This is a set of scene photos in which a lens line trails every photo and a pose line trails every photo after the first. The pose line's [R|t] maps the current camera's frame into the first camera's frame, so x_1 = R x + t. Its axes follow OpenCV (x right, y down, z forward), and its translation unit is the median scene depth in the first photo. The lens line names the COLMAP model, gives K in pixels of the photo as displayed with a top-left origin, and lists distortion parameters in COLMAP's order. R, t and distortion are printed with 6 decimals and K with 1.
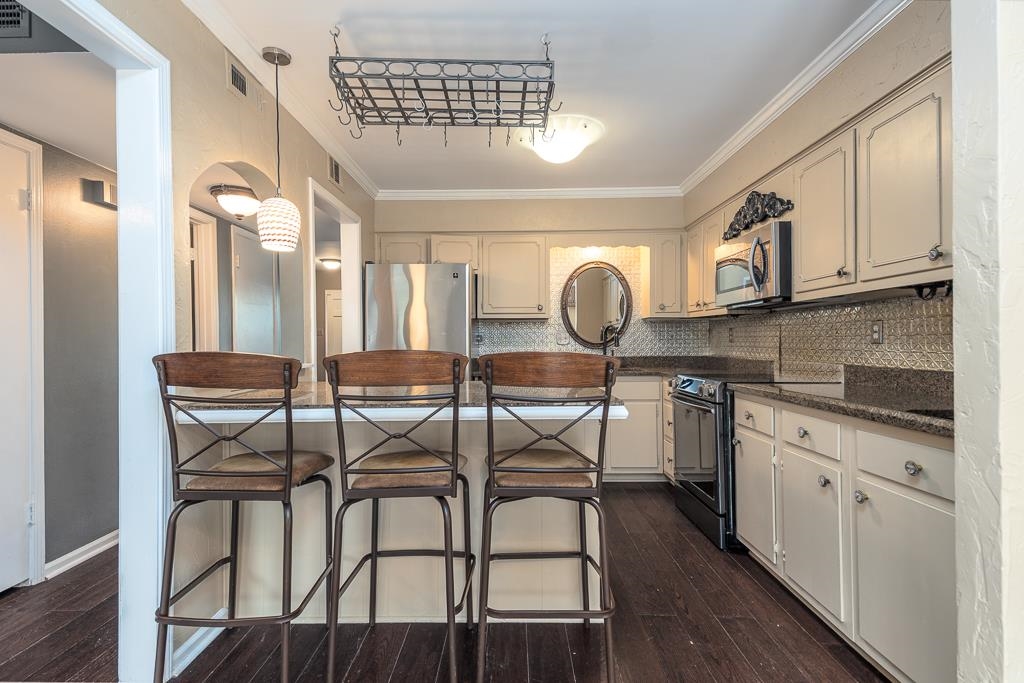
lens RADIAL K [[493.9, 0, 509.3], [0, 493.9, 339.8], [0, 0, 1]] dist [0.046666, -0.013617]
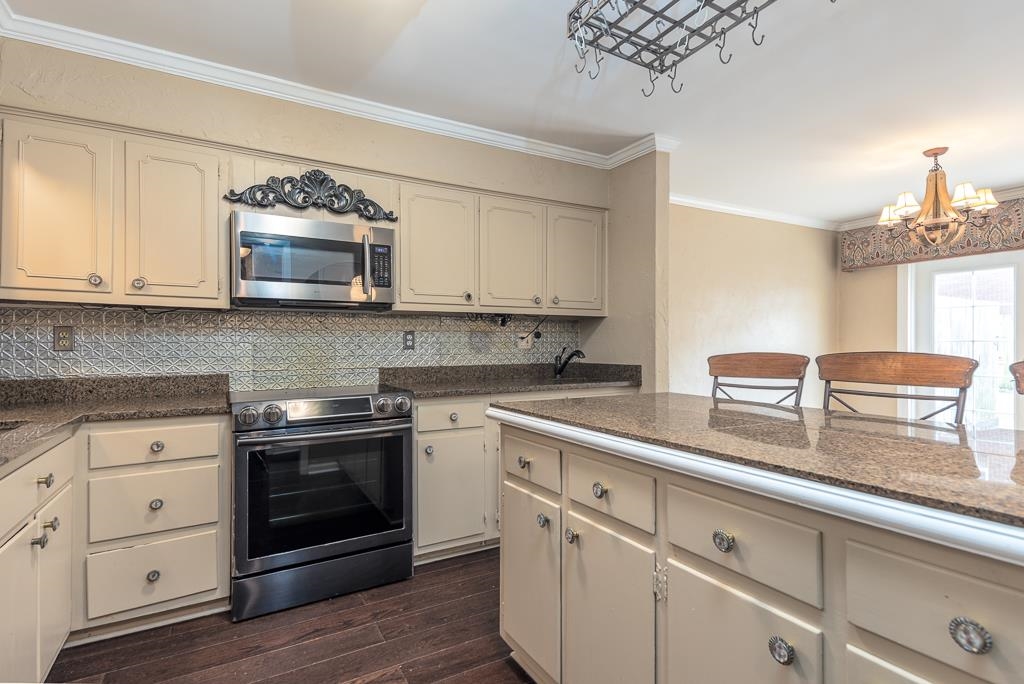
lens RADIAL K [[493.9, 0, 522.7], [0, 493.9, 340.7], [0, 0, 1]] dist [0.046666, -0.013617]
pose [[-0.552511, 0.005719, 0.833486, -0.461746], [-0.001472, 0.999968, -0.007837, -0.004364], [-0.833504, -0.005557, -0.552485, 1.358562]]
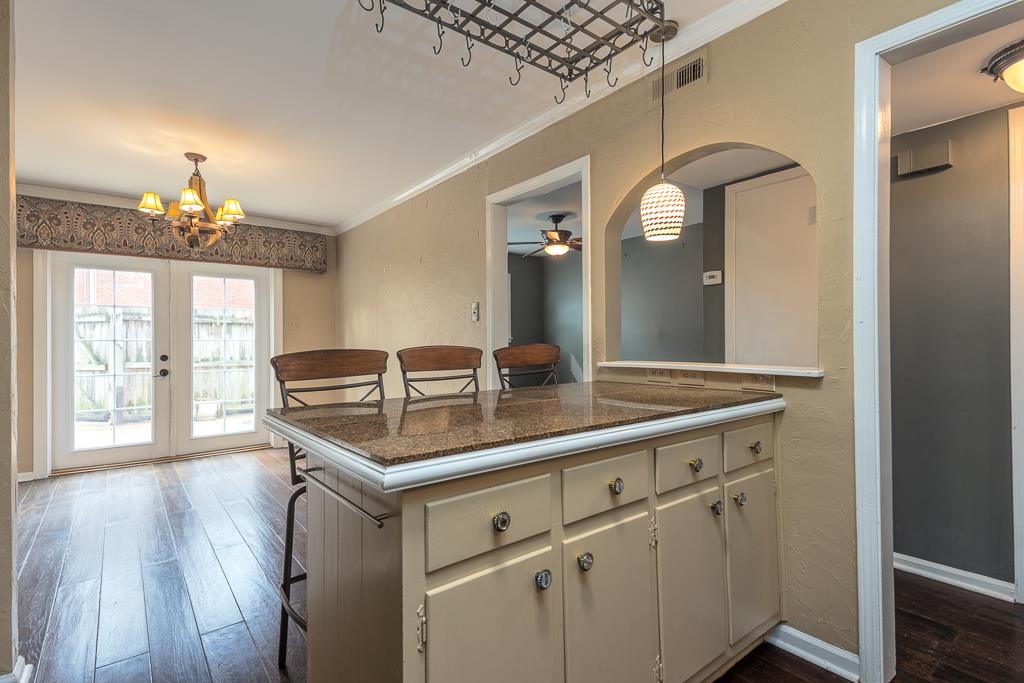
lens RADIAL K [[493.9, 0, 512.9], [0, 493.9, 339.4], [0, 0, 1]] dist [0.046666, -0.013617]
pose [[-0.761451, 0.002908, -0.648216, 0.307585], [0.008519, 0.999948, -0.005520, -0.000297], [0.648167, -0.009726, -0.761436, 1.324969]]
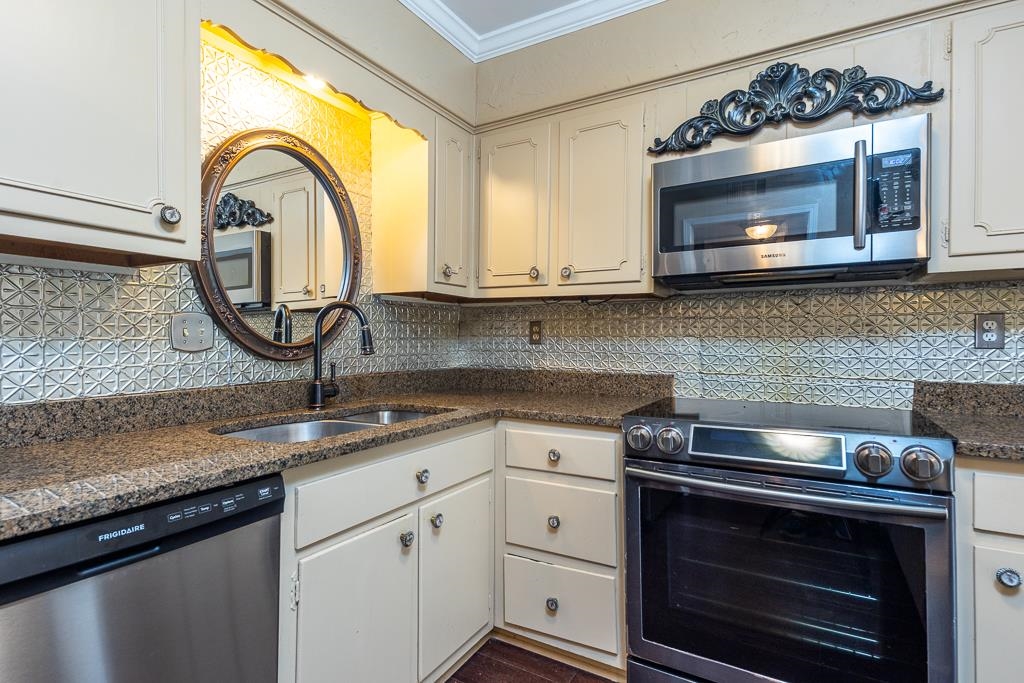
lens RADIAL K [[518.8, 0, 502.9], [0, 518.8, 338.3], [0, 0, 1]] dist [0.043103, -0.006114]
pose [[0.464343, 0.000418, 0.885655, -0.172199], [-0.003319, 0.999994, 0.001268, -0.004296], [-0.885649, -0.003528, 0.464342, 1.151770]]
